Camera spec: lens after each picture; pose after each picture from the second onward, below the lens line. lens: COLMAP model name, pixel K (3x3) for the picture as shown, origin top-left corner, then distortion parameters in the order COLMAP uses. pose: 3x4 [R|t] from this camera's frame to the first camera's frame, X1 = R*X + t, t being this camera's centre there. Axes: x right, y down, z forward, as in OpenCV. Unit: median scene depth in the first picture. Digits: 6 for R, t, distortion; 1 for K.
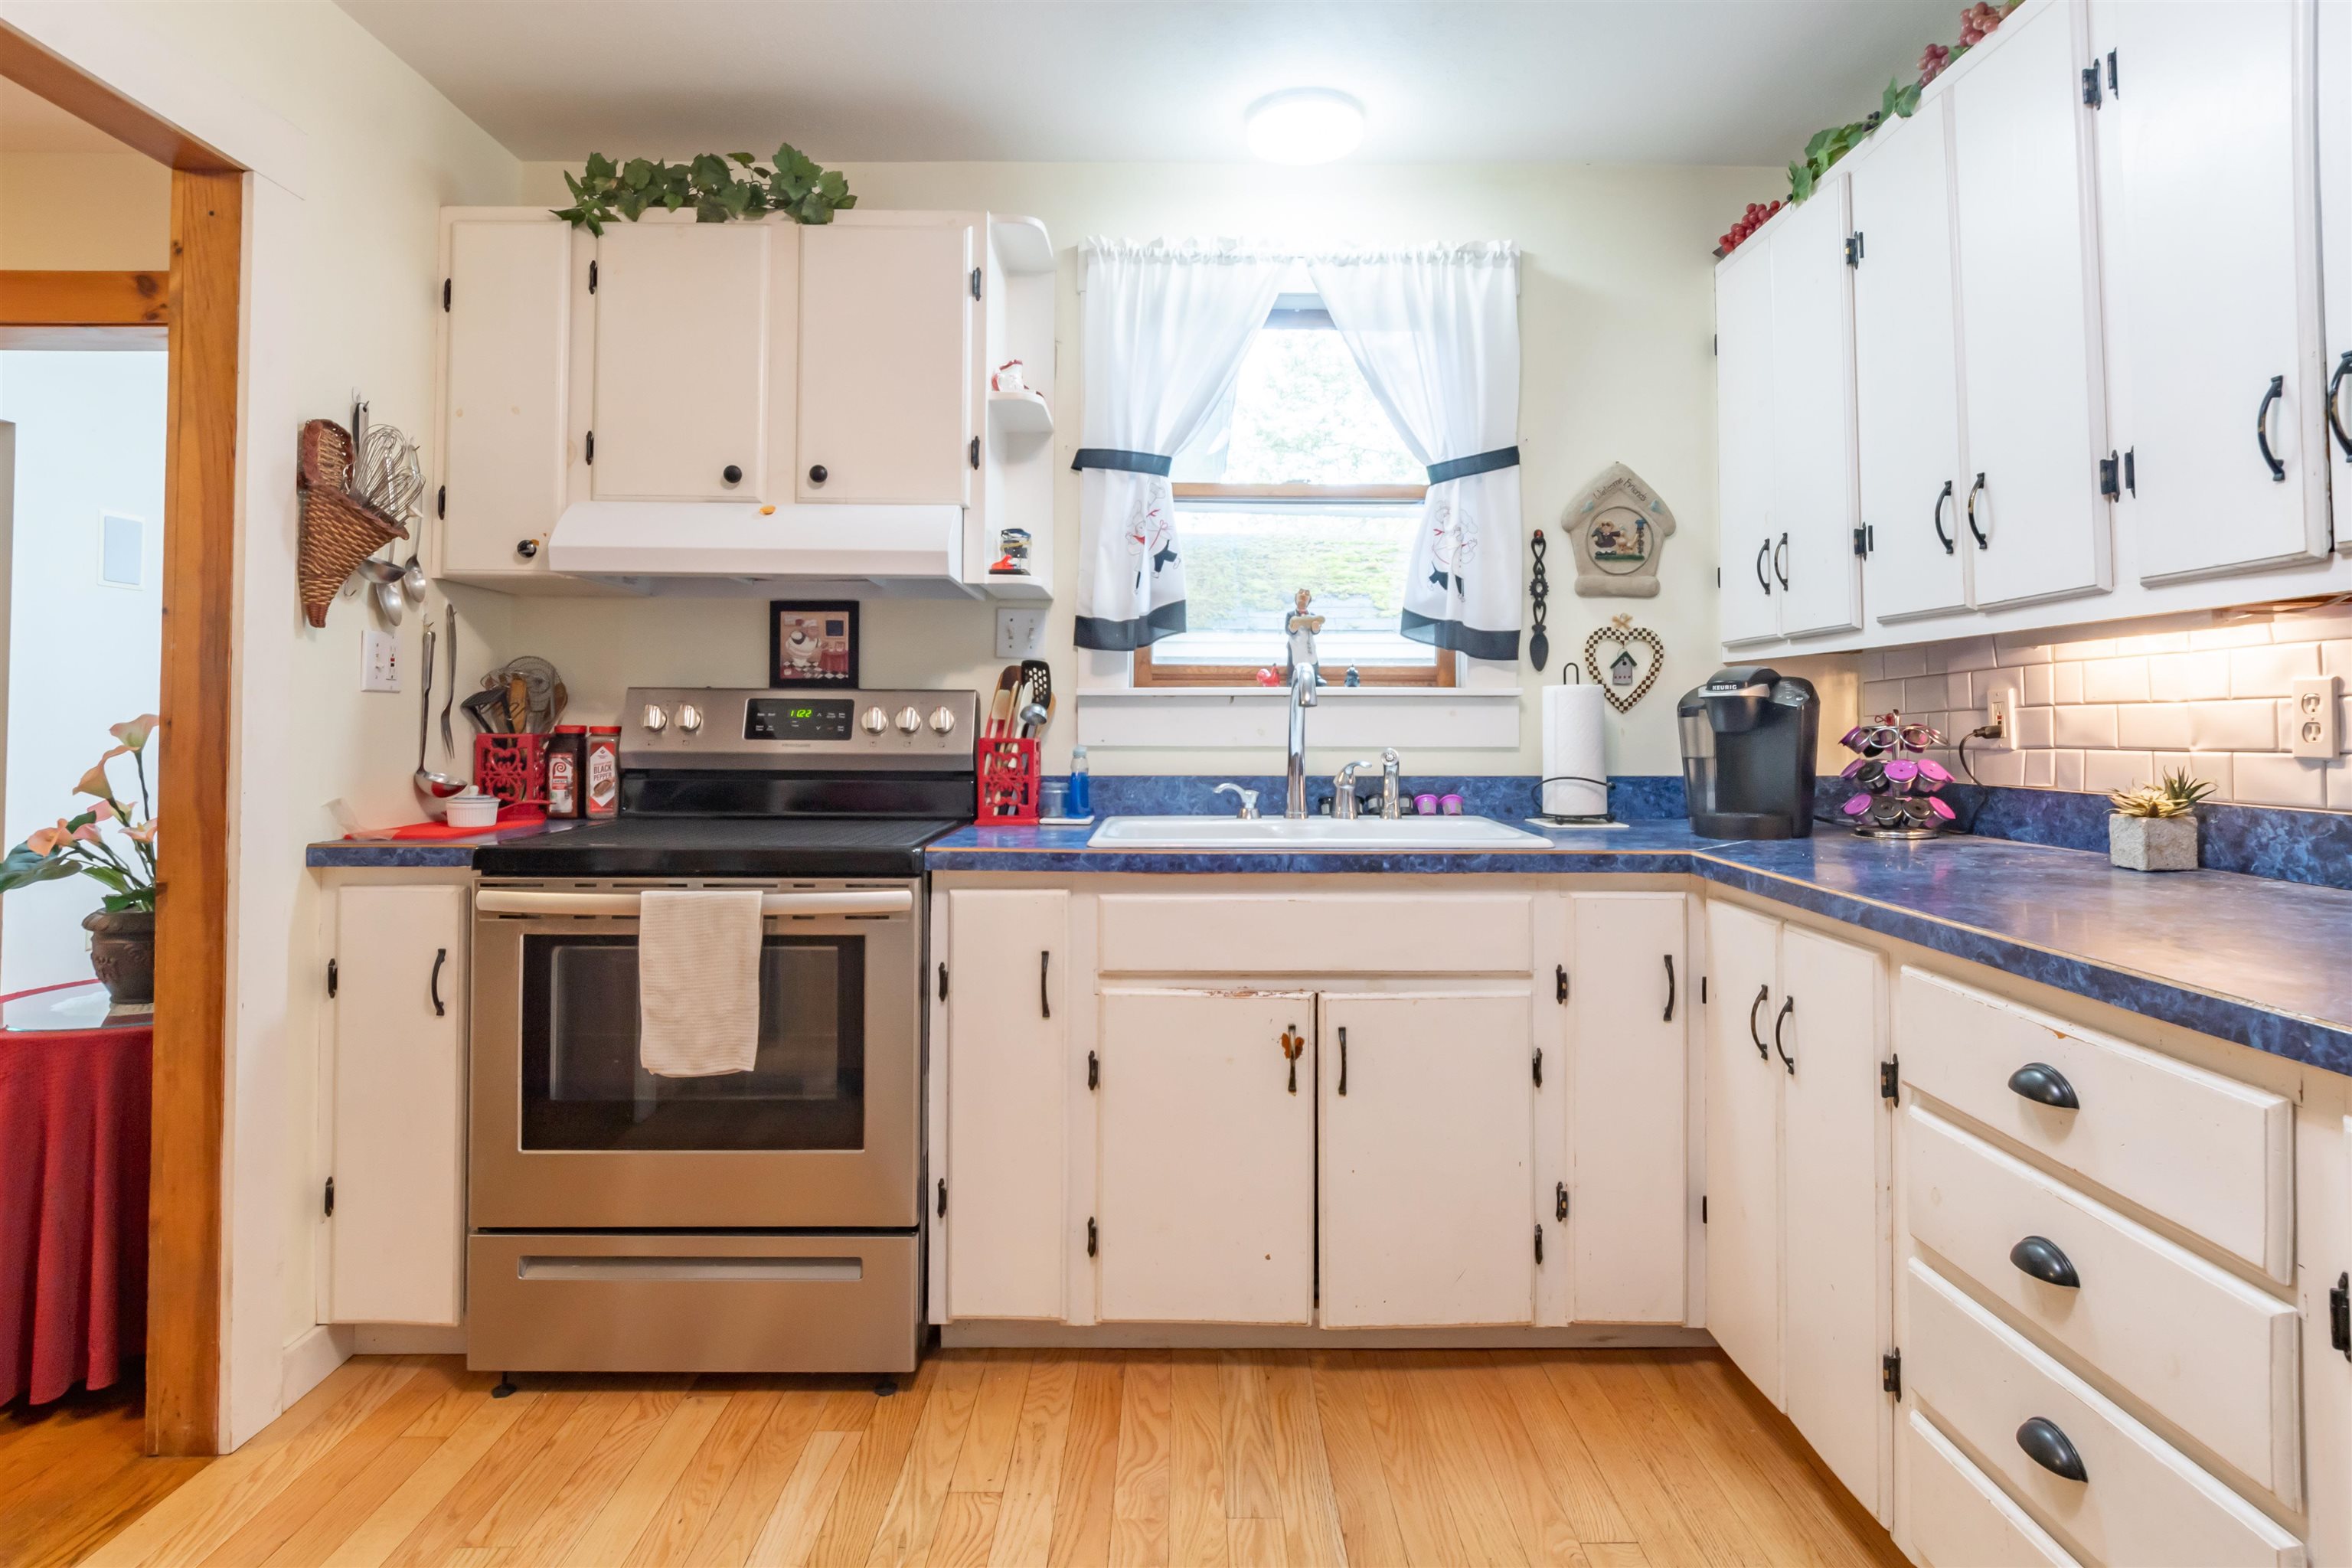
lens RADIAL K [[1244.1, 0, 1209.4], [0, 1244.1, 691.6], [0, 0, 1]] dist [0.001074, -0.001132]
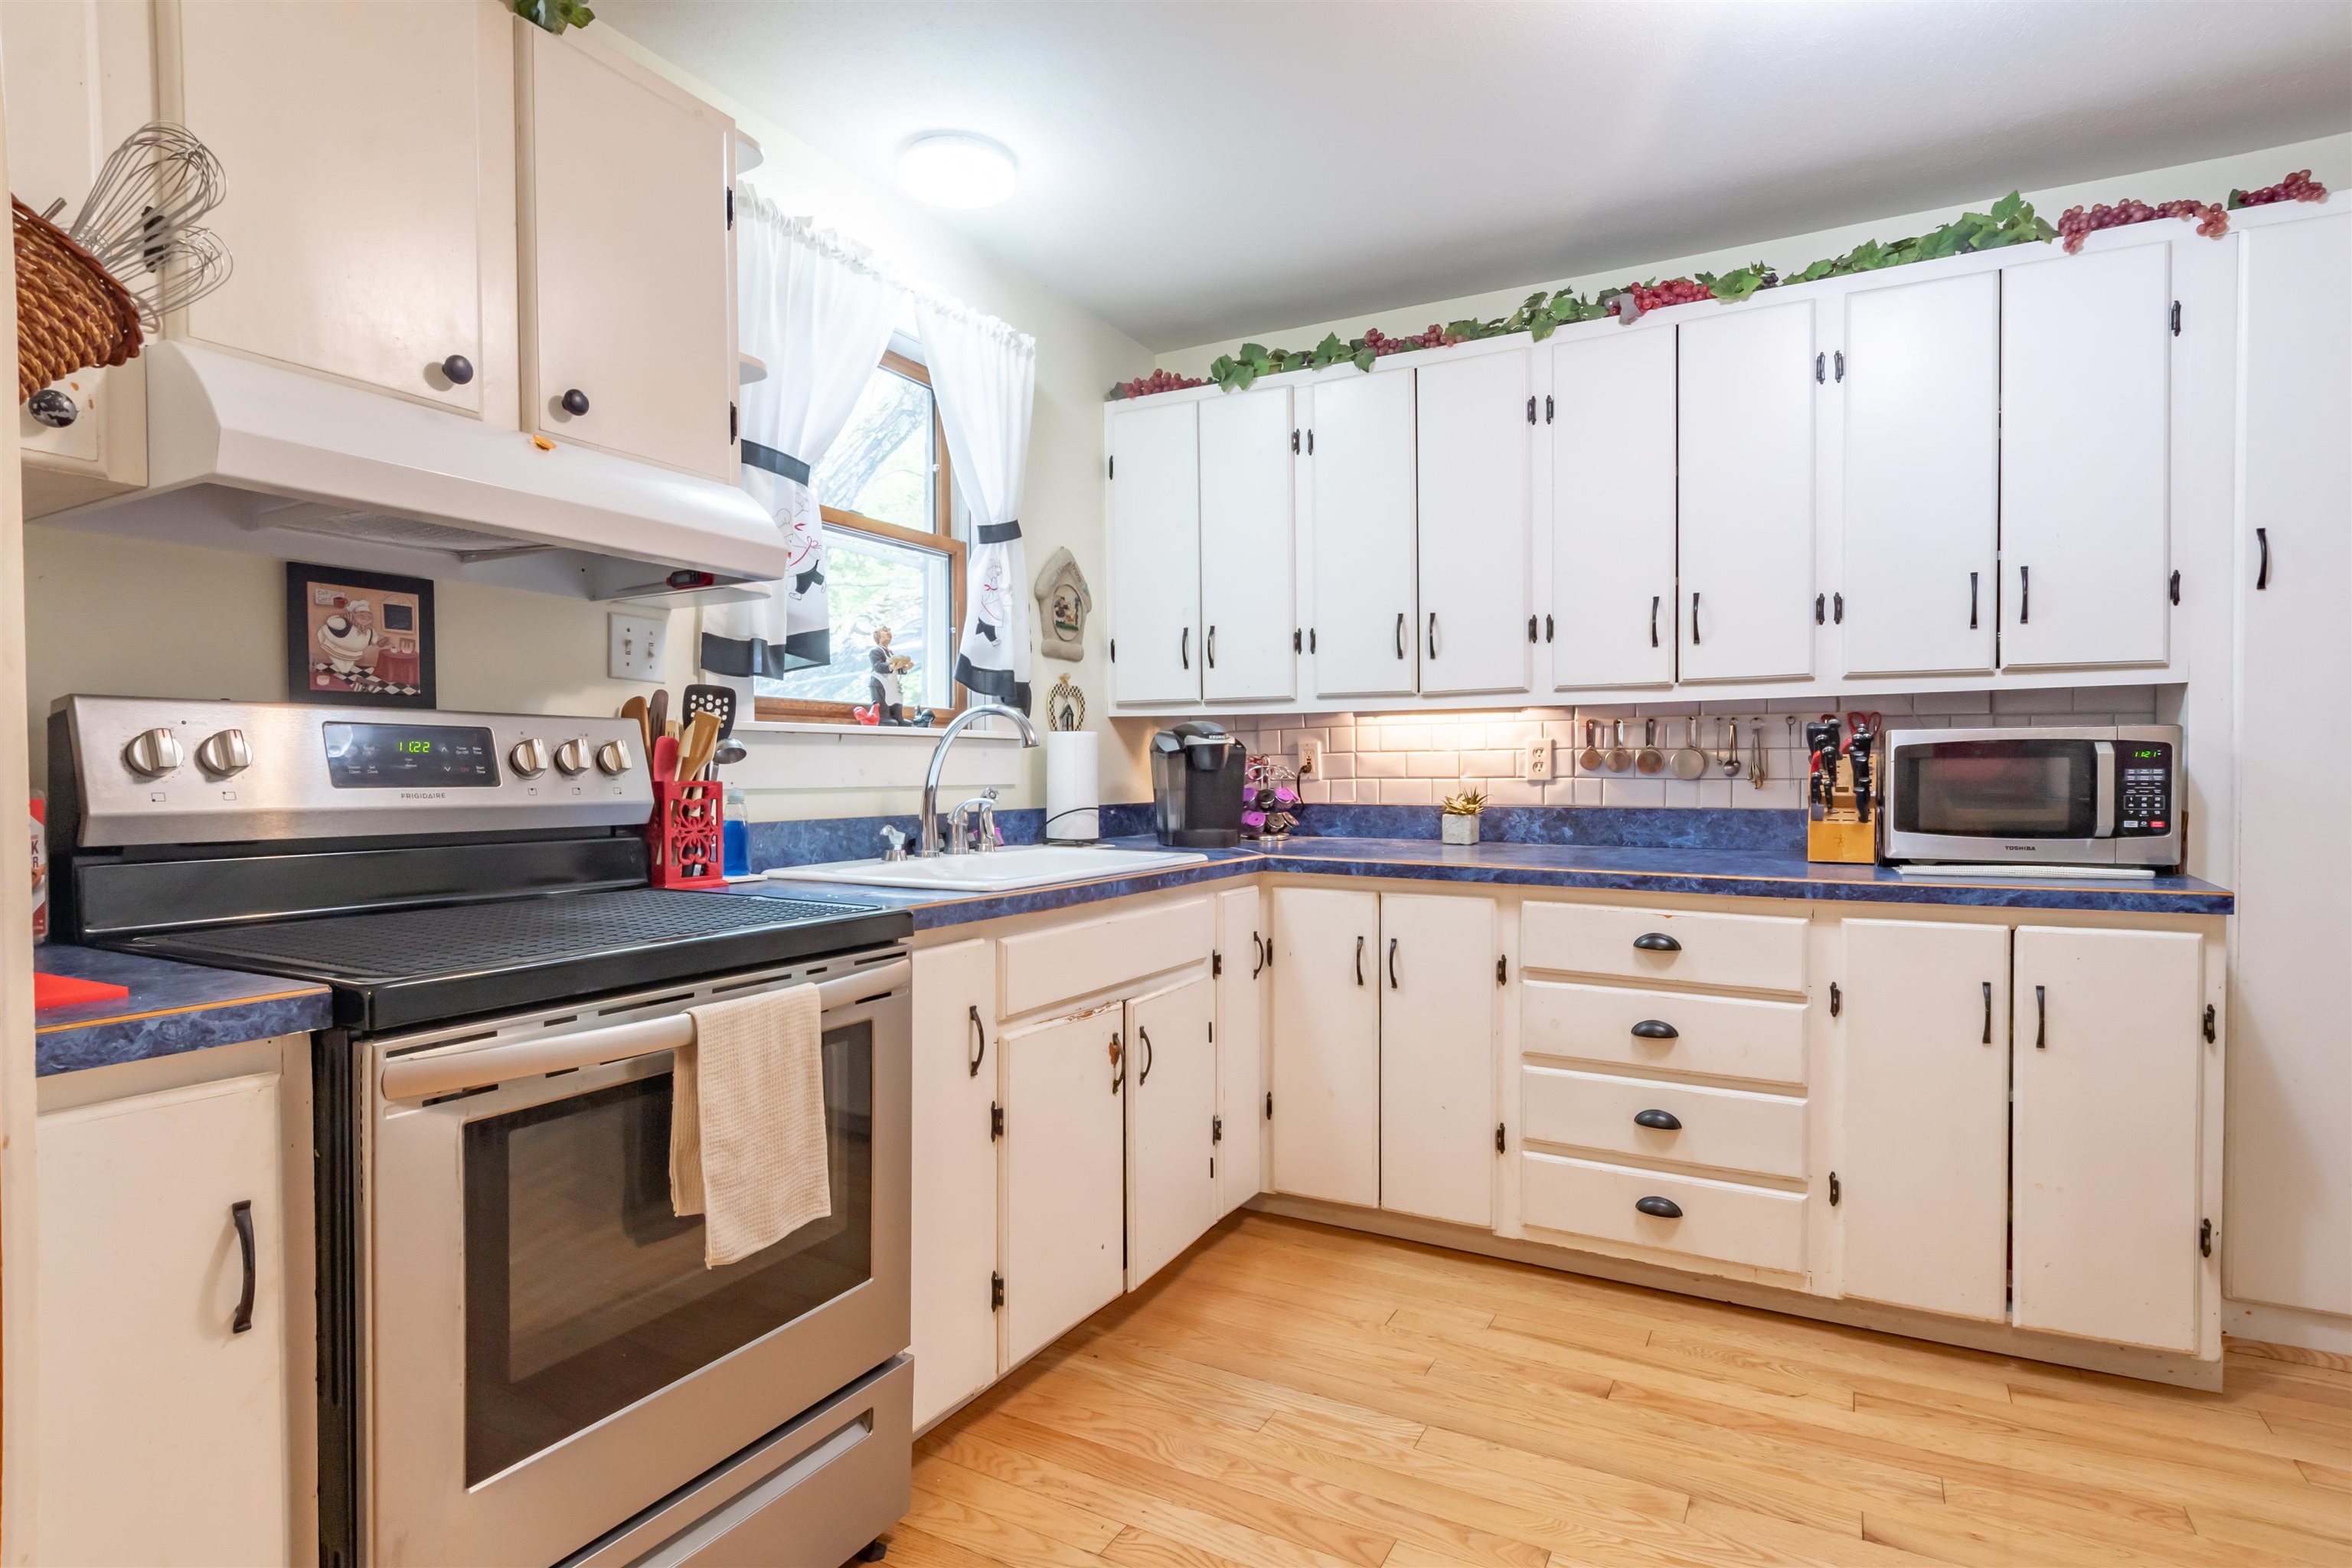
lens RADIAL K [[1229.5, 0, 1097.3], [0, 1229.5, 786.3], [0, 0, 1]] dist [0.015563, -0.021762]
pose [[0.514092, -0.014805, 0.857607, -0.745267], [-0.020639, 0.999348, 0.029624, 0.012541], [-0.857487, -0.032930, 0.513452, 0.384368]]
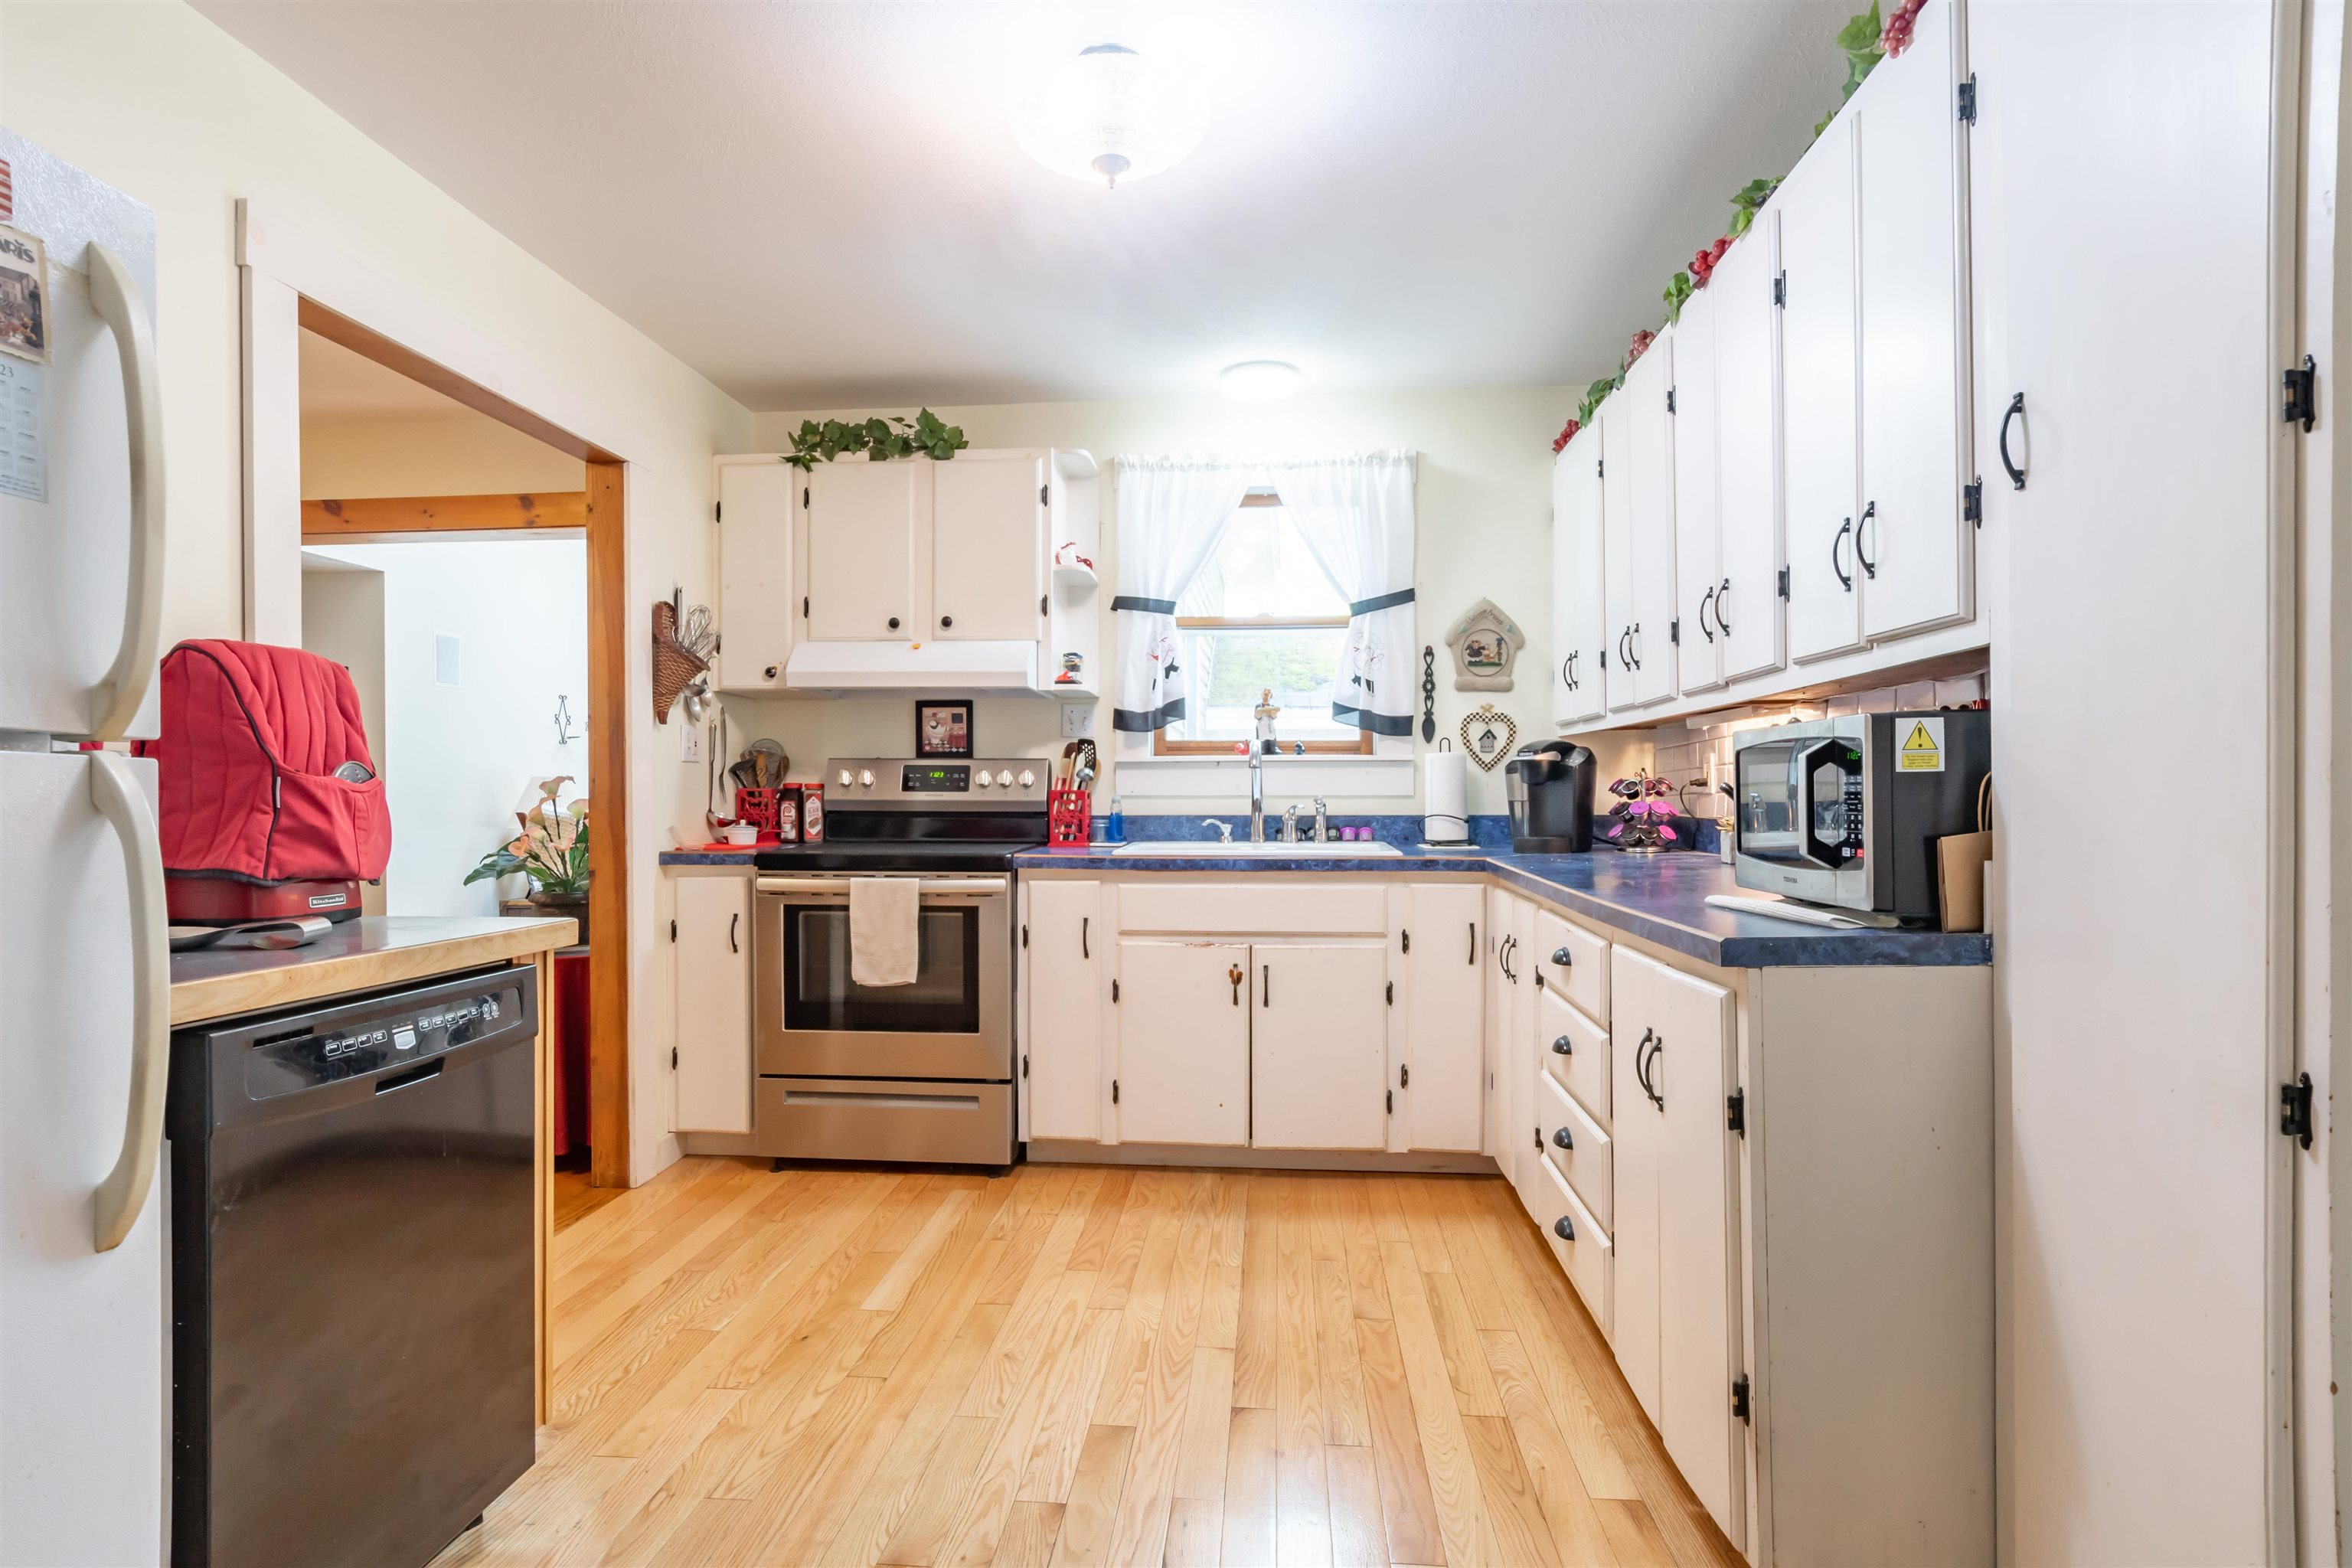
lens RADIAL K [[1214.8, 0, 1163.0], [0, 1214.8, 793.0], [0, 0, 1]] dist [-0.001425, -0.000492]
pose [[0.992904, -0.002930, -0.118879, 0.136444], [0.006297, 0.999589, 0.027957, 0.000017], [0.118748, -0.028507, 0.992515, -0.488546]]
